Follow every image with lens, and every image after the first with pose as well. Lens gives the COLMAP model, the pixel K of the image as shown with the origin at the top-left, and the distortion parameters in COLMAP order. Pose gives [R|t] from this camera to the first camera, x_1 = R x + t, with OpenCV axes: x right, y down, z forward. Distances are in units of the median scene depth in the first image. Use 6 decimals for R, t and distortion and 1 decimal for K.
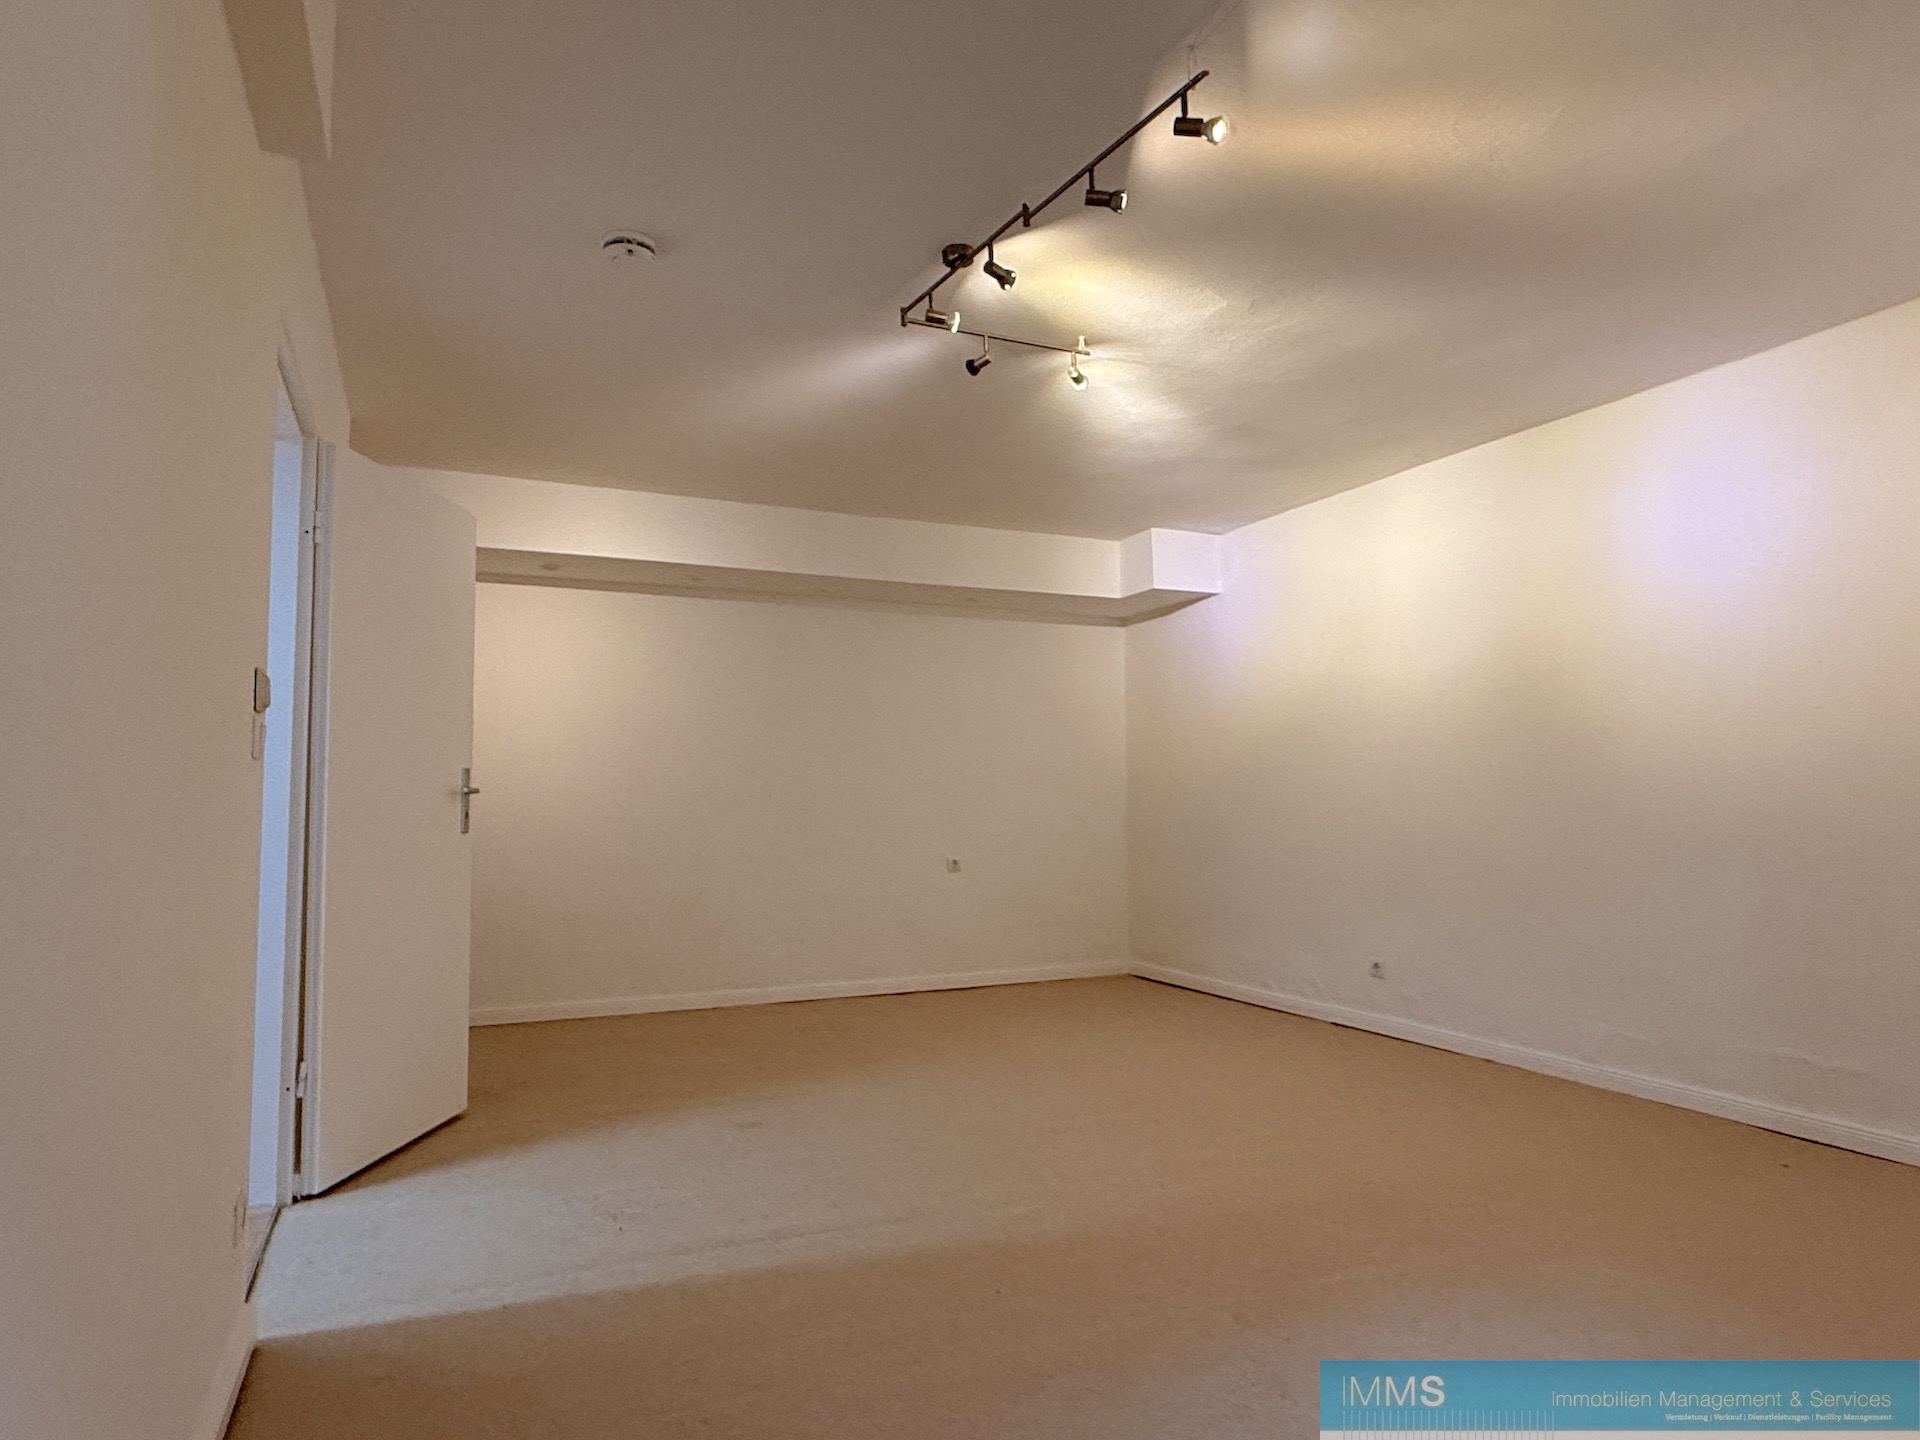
lens RADIAL K [[1180.0, 0, 959.4], [0, 1180.0, 718.8], [0, 0, 1]] dist [-0.000556, 0.003202]
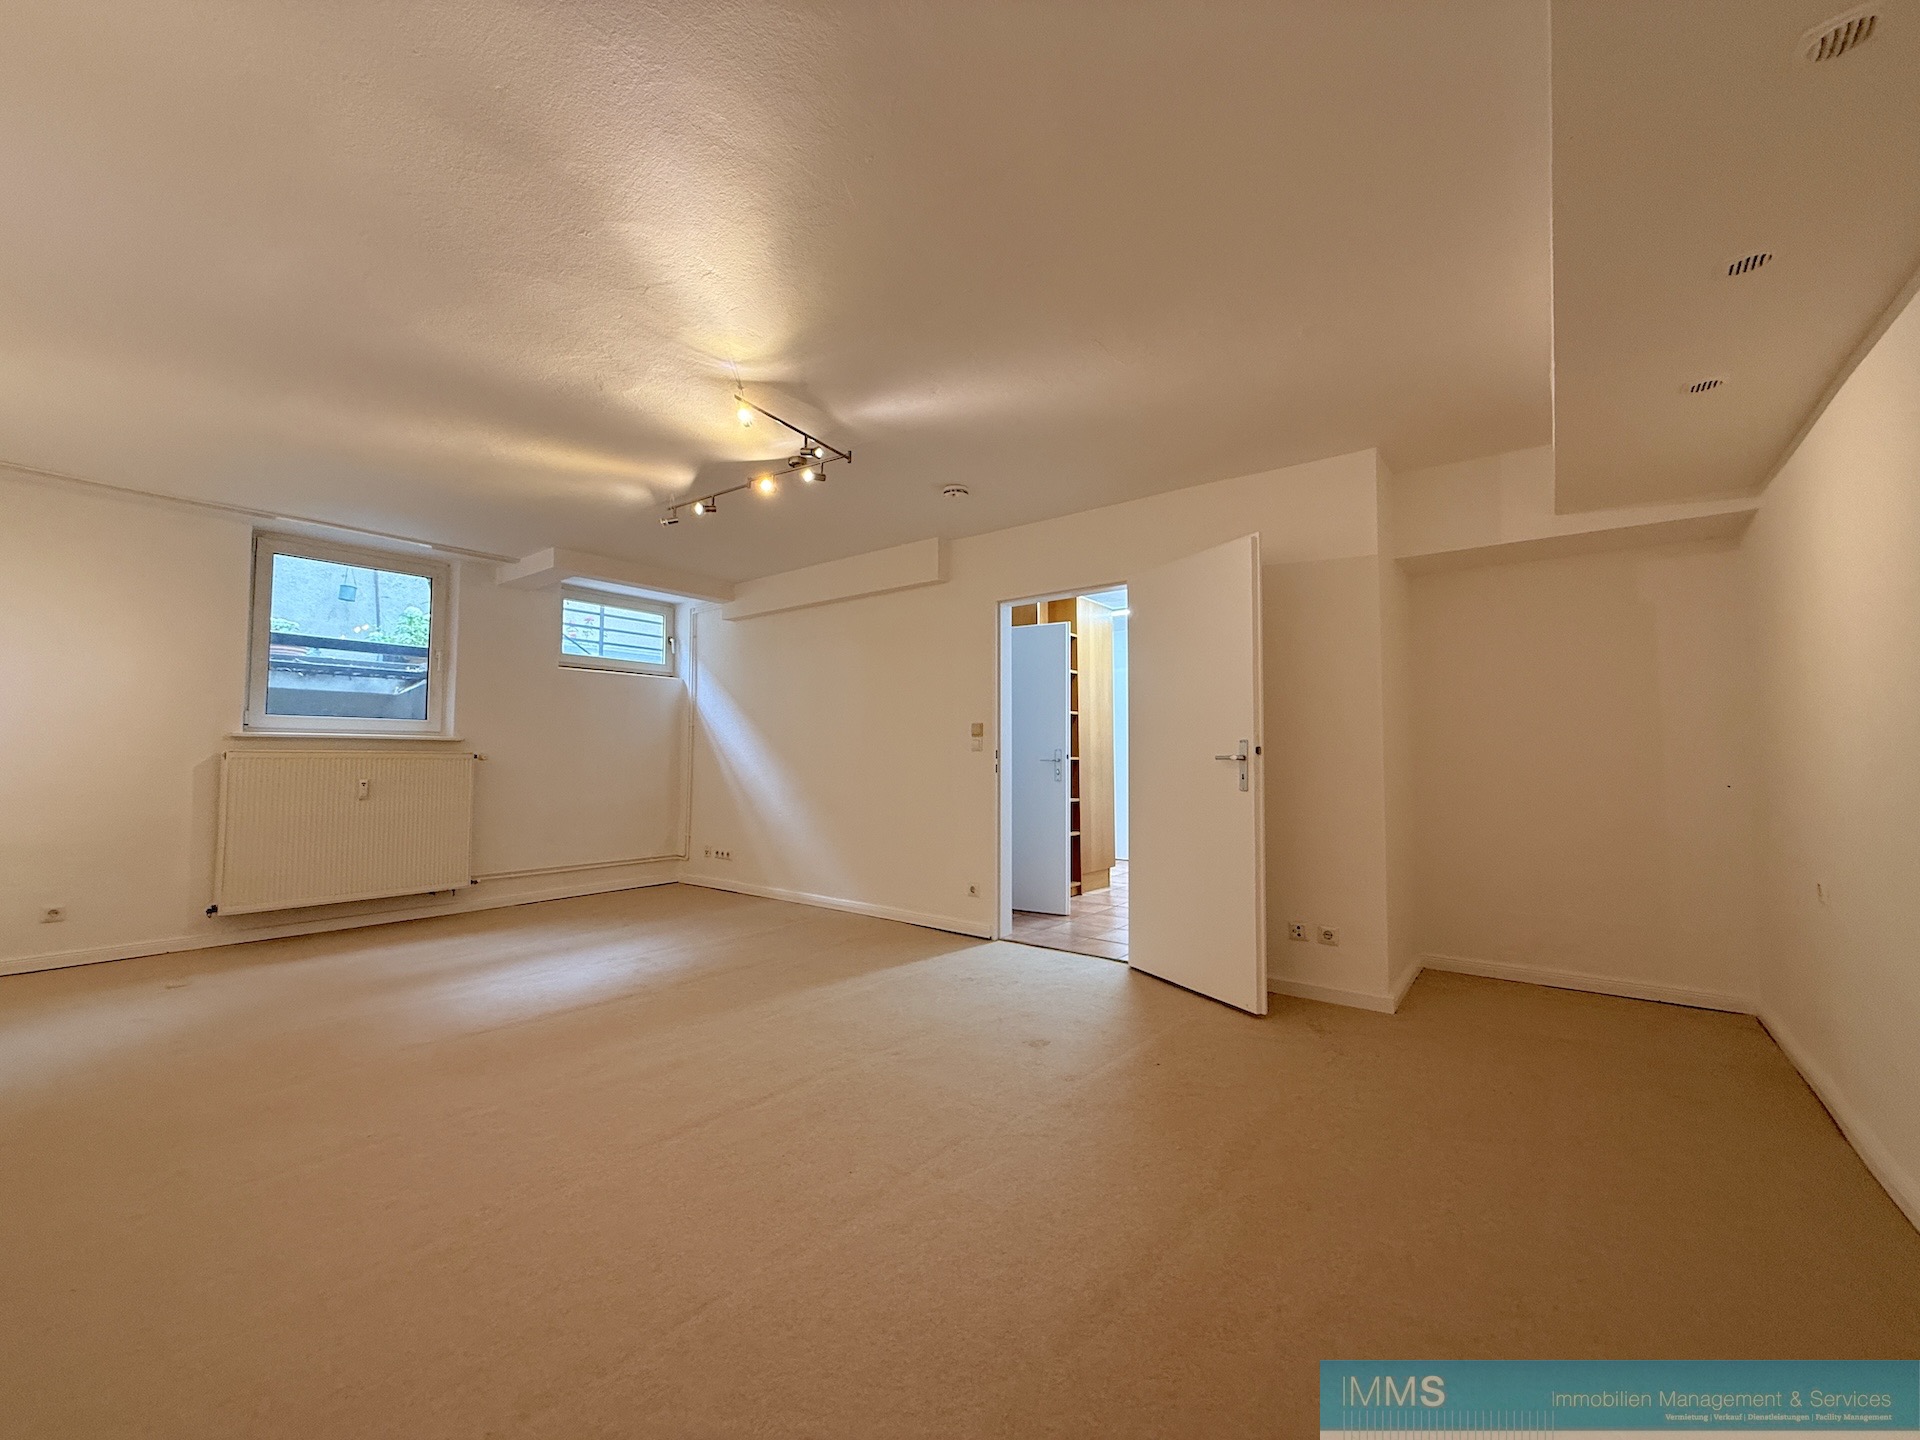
lens RADIAL K [[765.1, 0, 960.1], [0, 765.1, 721.9], [0, 0, 1]] dist [-0.003371, 0.001658]
pose [[-0.882848, -0.021775, -0.469154, 0.291836], [0.028161, 0.994673, -0.099160, 0.112070], [0.468814, -0.100755, -0.877532, 1.928576]]
